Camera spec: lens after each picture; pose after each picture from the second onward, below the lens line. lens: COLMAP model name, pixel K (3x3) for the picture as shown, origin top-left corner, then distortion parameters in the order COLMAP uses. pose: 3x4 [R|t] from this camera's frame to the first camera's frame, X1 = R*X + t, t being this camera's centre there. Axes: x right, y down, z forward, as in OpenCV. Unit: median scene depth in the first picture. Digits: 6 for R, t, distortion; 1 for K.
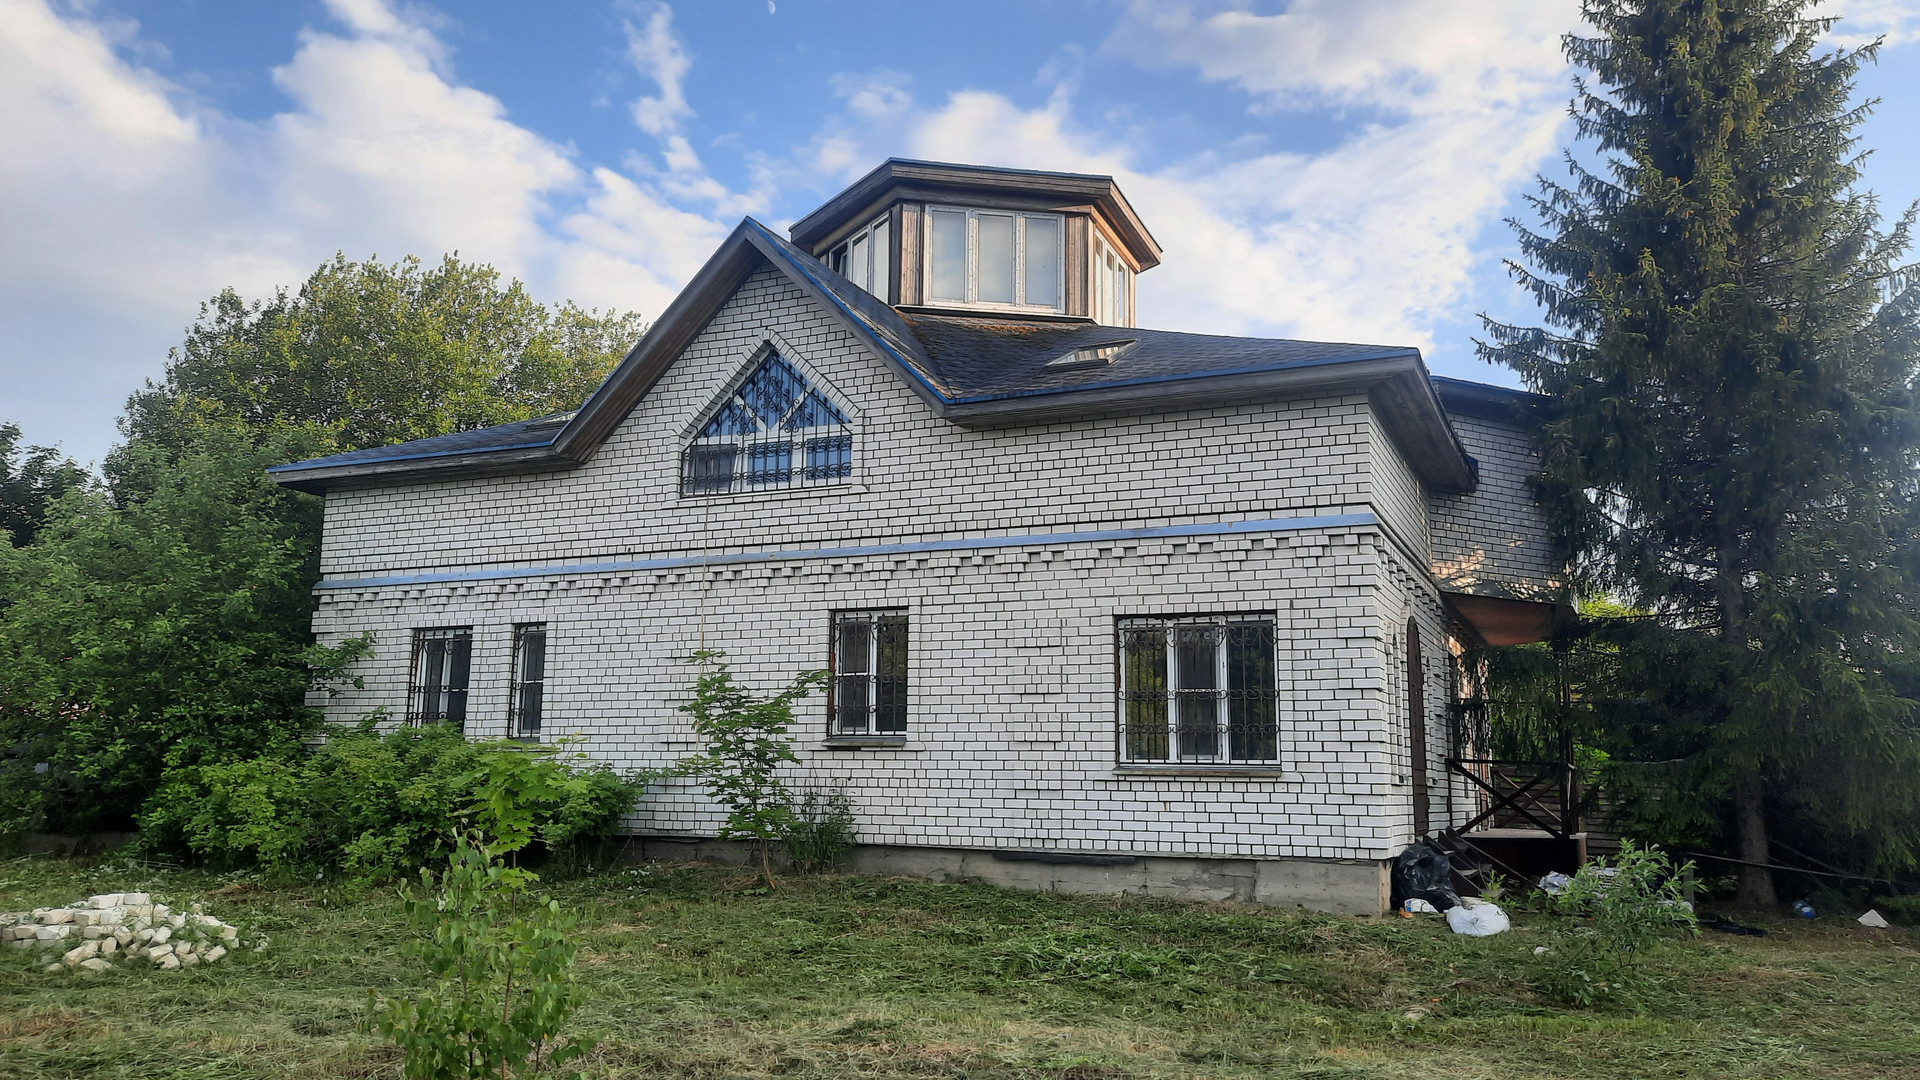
lens RADIAL K [[1426.4, 0, 968.2], [0, 1426.4, 531.2], [0, 0, 1]] dist [0.027733, -0.028311]
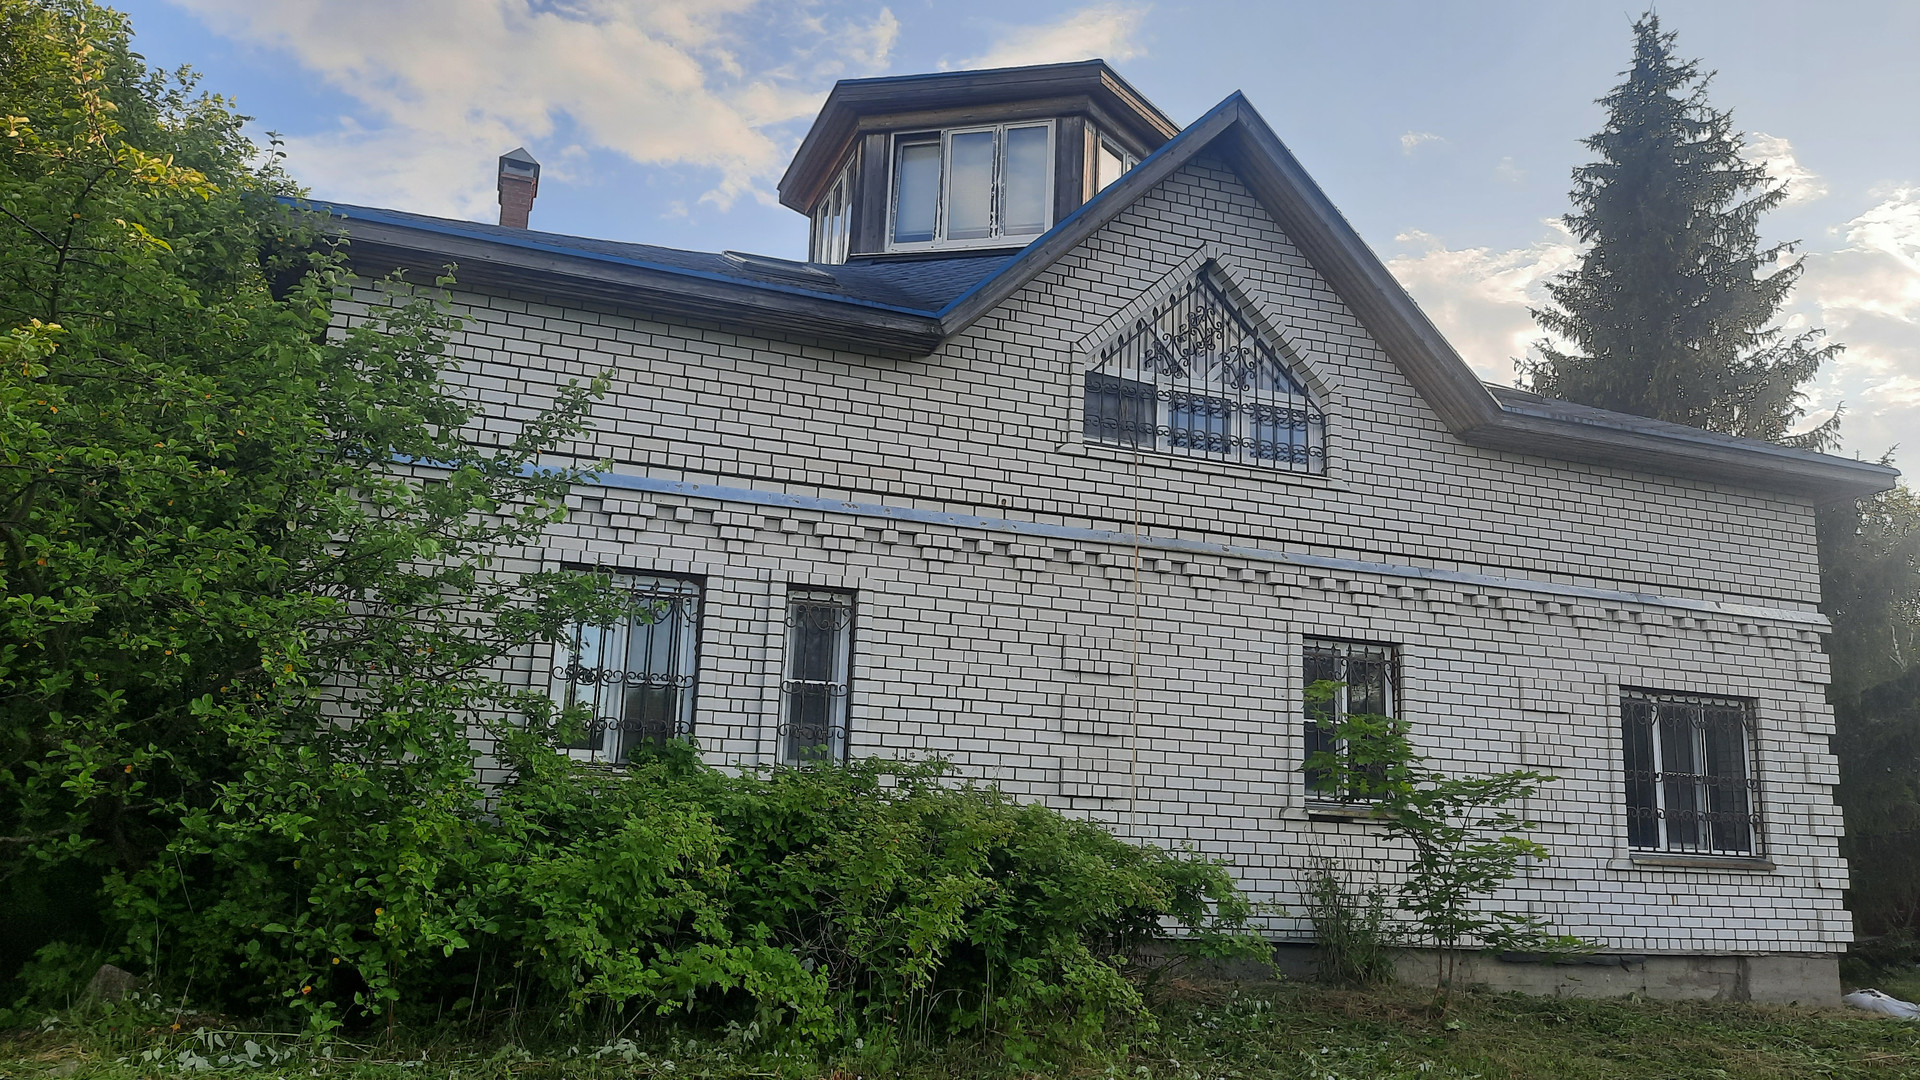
lens RADIAL K [[1426.4, 0, 958.1], [0, 1426.4, 544.1], [0, 0, 1]] dist [0.027733, -0.028311]
pose [[0.722765, 0.156901, 0.673048, -0.767419], [-0.149074, 0.986356, -0.069853, 0.090349], [-0.674825, -0.049847, 0.736293, 0.579082]]
